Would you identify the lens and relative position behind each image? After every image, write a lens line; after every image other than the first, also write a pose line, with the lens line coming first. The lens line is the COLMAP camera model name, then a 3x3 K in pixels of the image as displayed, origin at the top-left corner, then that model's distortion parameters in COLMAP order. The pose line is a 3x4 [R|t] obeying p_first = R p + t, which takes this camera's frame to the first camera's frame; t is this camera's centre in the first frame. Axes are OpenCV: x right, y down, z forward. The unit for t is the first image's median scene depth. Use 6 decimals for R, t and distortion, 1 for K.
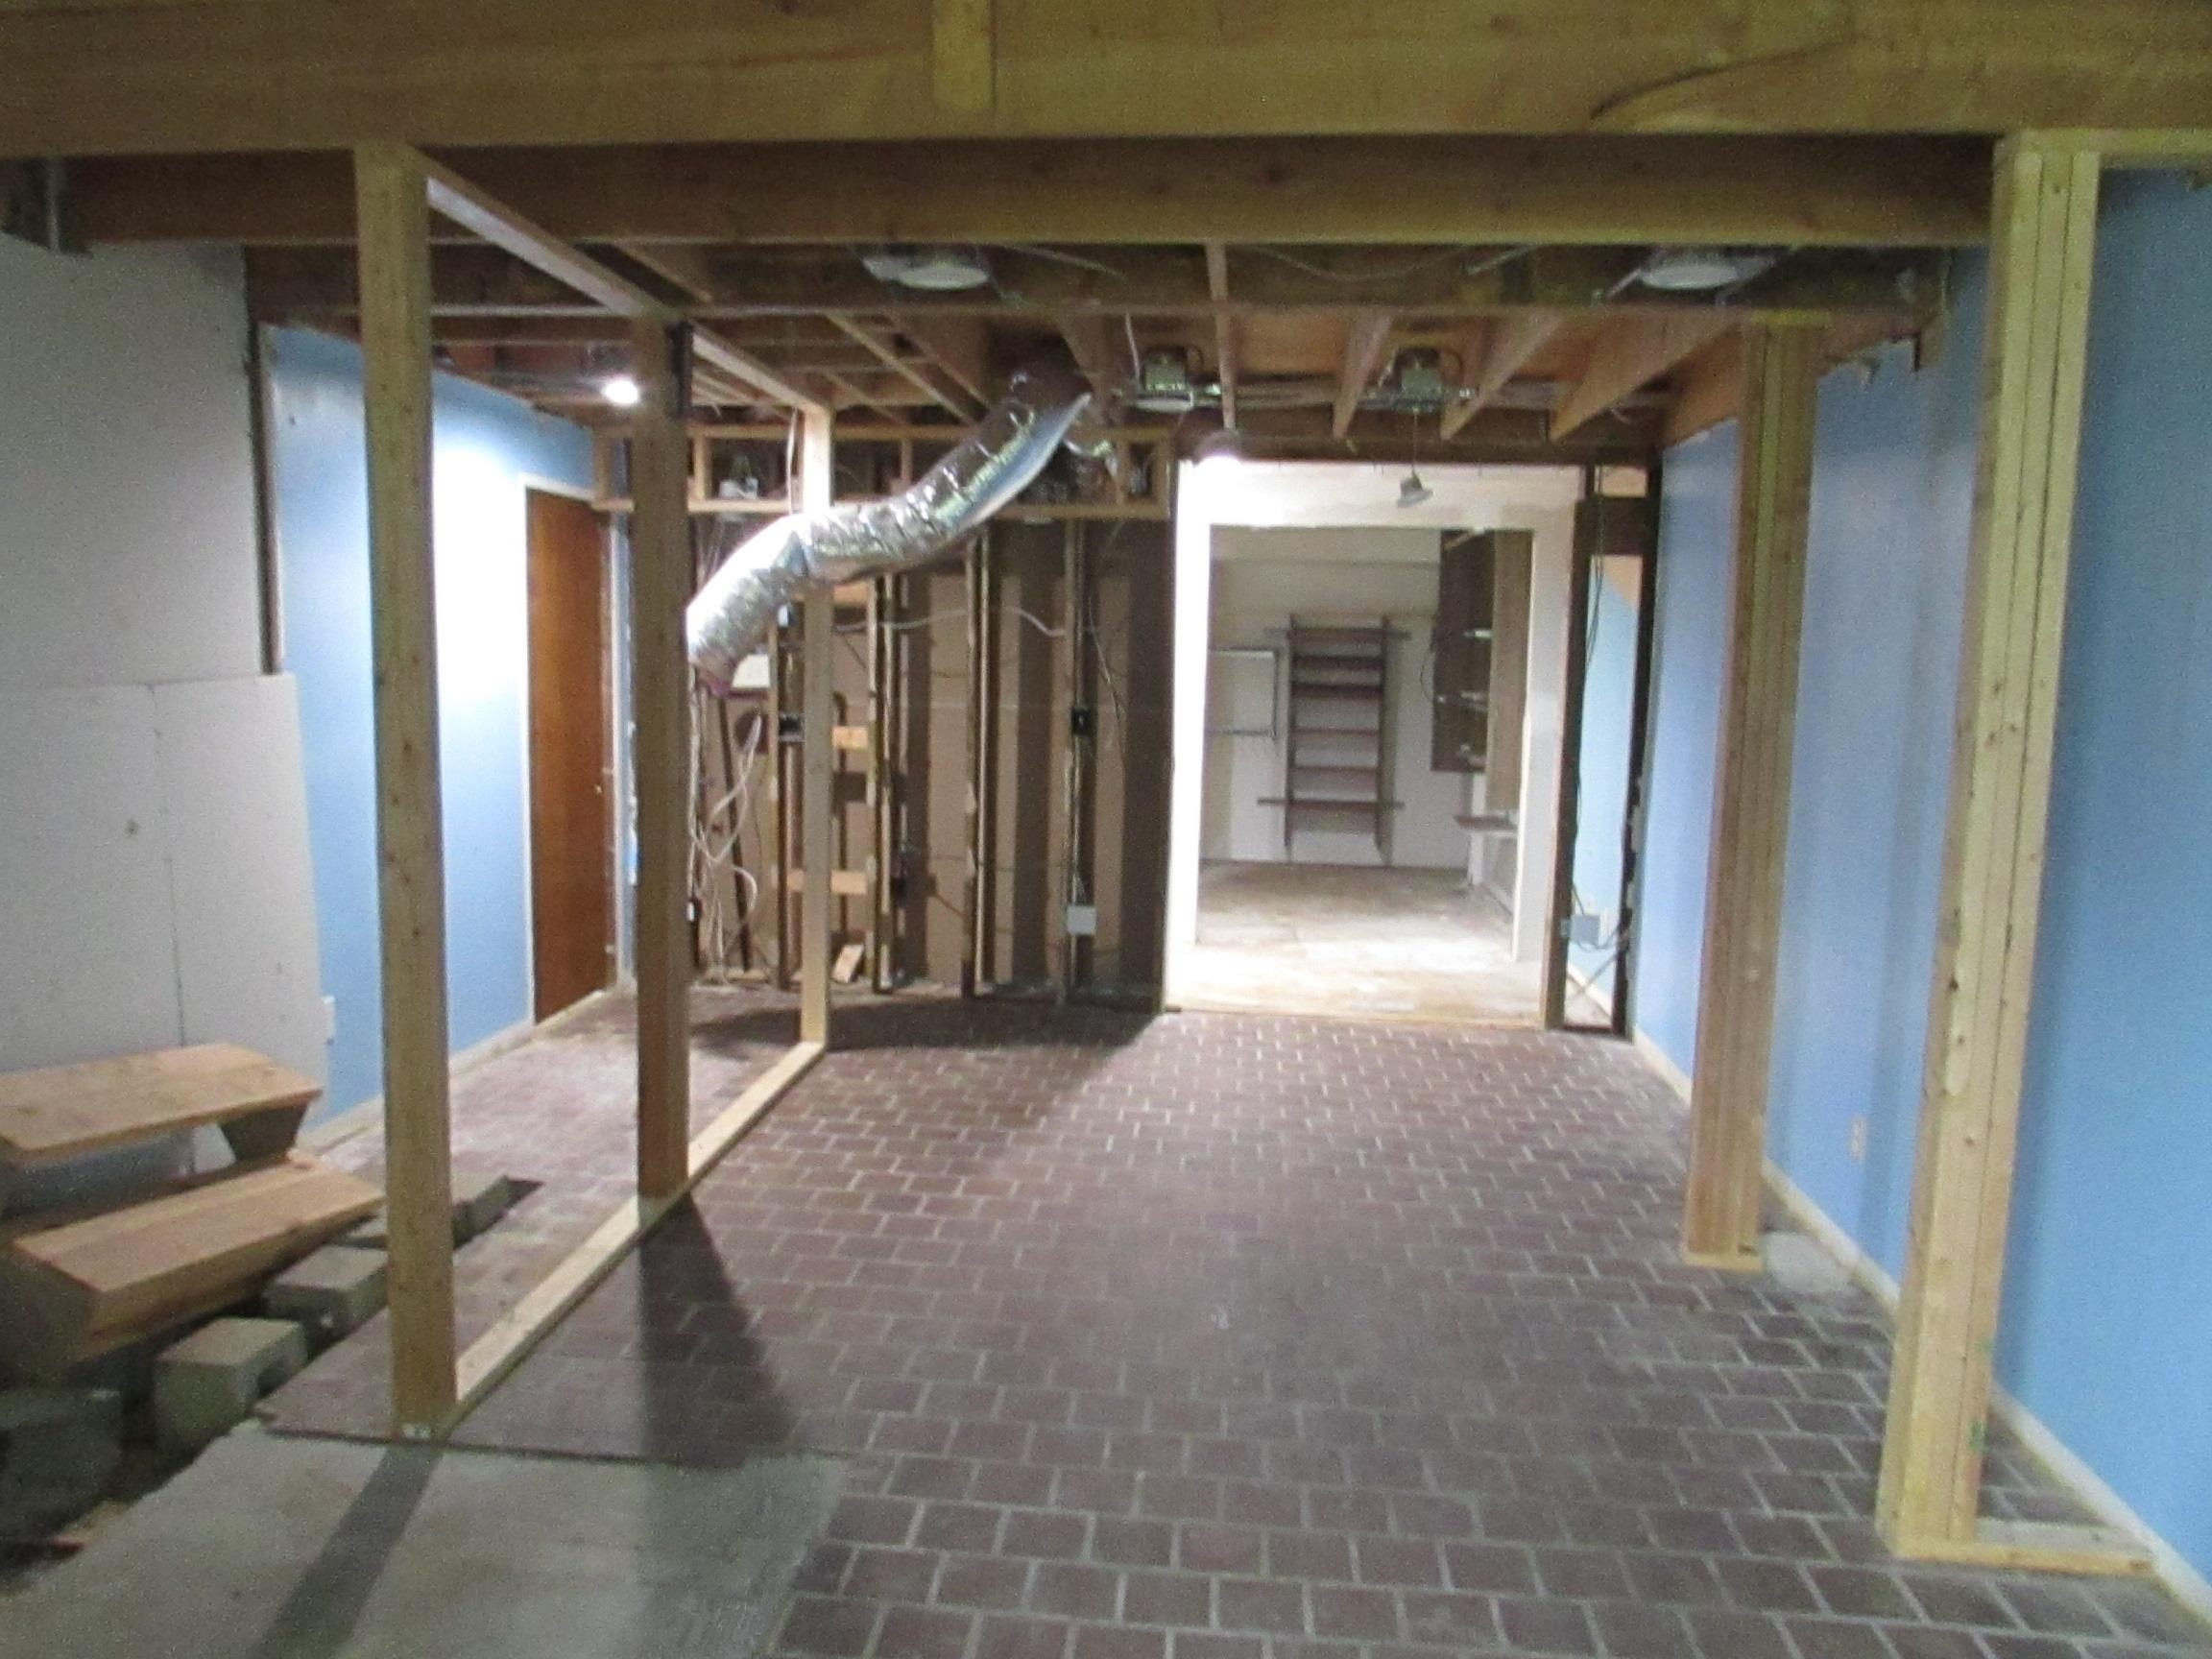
lens RADIAL K [[1580.8, 0, 1091.7], [0, 1580.8, 821.6], [0, 0, 1]] dist [-0.030068, -0.001377]
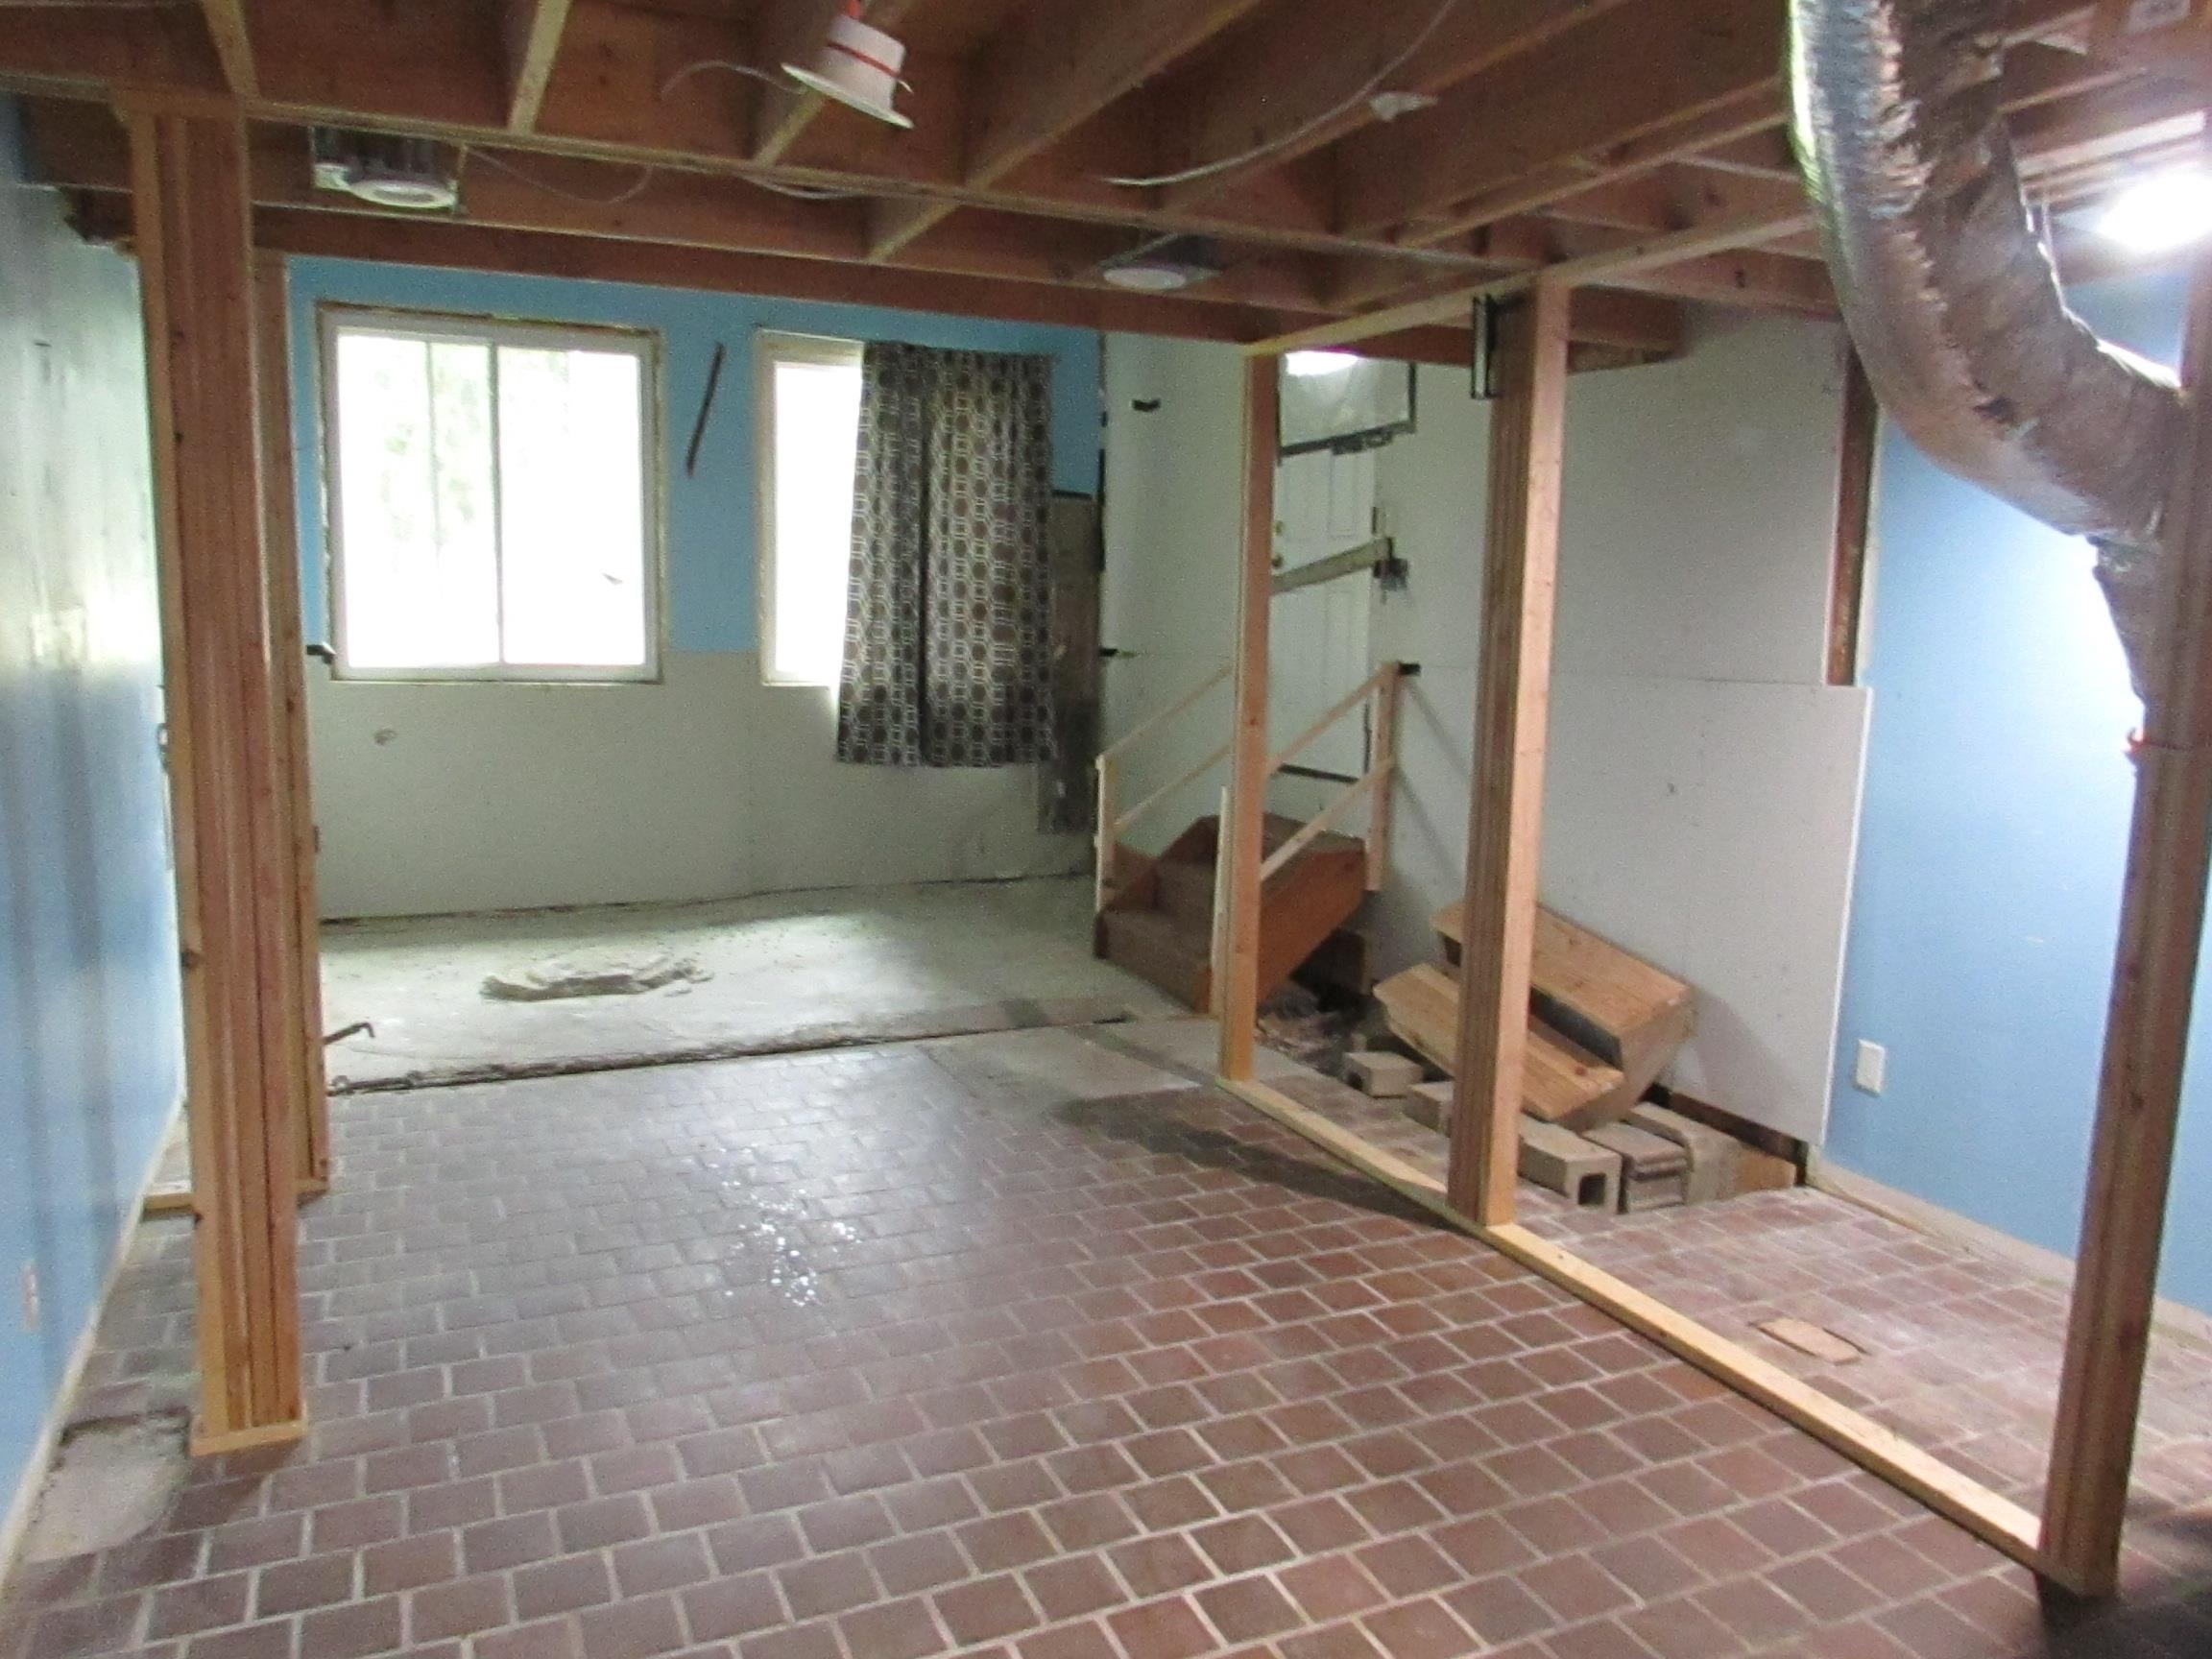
lens RADIAL K [[1580.8, 0, 1092.3], [0, 1580.8, 836.0], [0, 0, 1]] dist [-0.030068, -0.001377]
pose [[-0.873161, 0.020792, -0.486988, 0.385737], [-0.105592, 0.967297, 0.230624, -0.180646], [0.475857, 0.252794, -0.842411, 1.629963]]
